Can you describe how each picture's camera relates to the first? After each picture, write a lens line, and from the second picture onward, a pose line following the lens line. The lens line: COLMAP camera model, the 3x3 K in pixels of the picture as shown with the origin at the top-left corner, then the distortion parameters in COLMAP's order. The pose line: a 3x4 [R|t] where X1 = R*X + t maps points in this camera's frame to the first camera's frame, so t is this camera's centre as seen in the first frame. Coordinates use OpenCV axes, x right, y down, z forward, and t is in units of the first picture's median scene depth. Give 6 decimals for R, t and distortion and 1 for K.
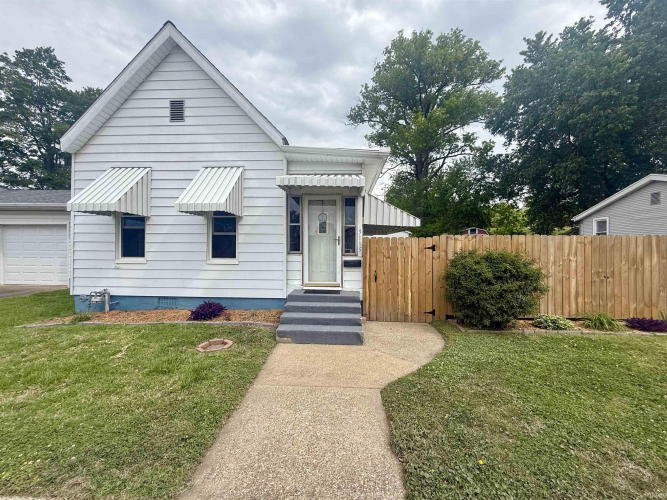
lens RADIAL K [[266.3, 0, 336.9], [0, 266.3, 249.4], [0, 0, 1]] dist [-0.003336, 0.000792]
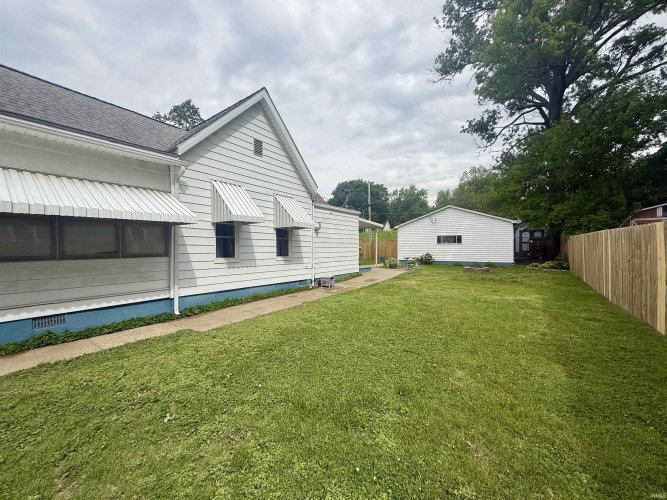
lens RADIAL K [[266.3, 0, 332.0], [0, 266.3, 248.4], [0, 0, 1]] dist [-0.003336, 0.000792]
pose [[0.533670, -0.002513, 0.845689, -1.175756], [-0.001912, 0.999989, 0.004178, -0.014645], [-0.845690, -0.003846, 0.533660, -0.031620]]
